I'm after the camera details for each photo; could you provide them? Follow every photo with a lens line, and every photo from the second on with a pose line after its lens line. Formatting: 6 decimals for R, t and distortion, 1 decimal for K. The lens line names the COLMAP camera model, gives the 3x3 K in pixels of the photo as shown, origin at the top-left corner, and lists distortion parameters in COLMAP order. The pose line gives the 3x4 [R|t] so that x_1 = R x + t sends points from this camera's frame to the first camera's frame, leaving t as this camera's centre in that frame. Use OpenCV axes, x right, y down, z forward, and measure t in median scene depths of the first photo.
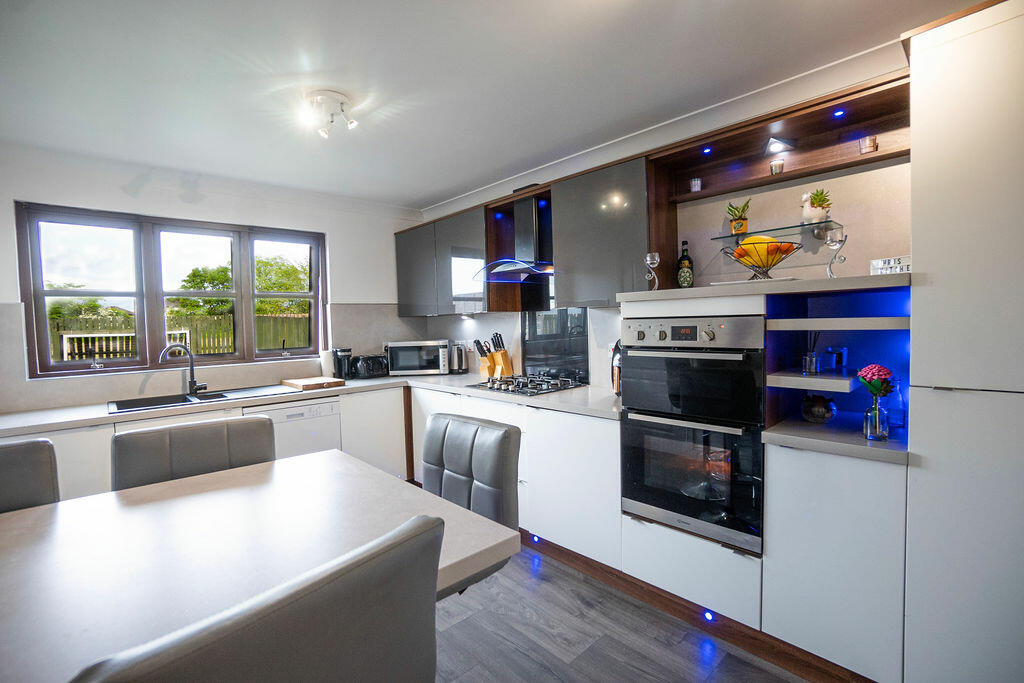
lens RADIAL K [[467.7, 0, 515.2], [0, 467.7, 342.0], [0, 0, 1]] dist [-0.000836, 0.000009]
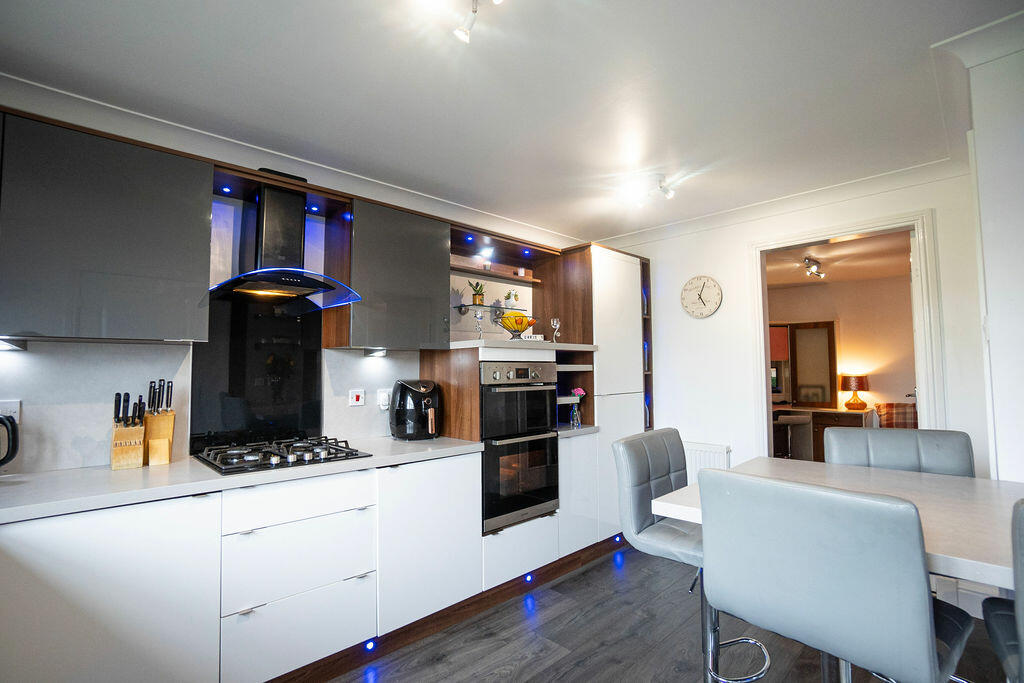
lens RADIAL K [[467.7, 0, 515.2], [0, 467.7, 342.0], [0, 0, 1]] dist [-0.000836, 0.000009]
pose [[0.003170, 0.079505, 0.996829, -0.997692], [0.046941, 0.995724, -0.079566, -0.002047], [-0.998893, 0.047044, -0.000576, 0.980625]]
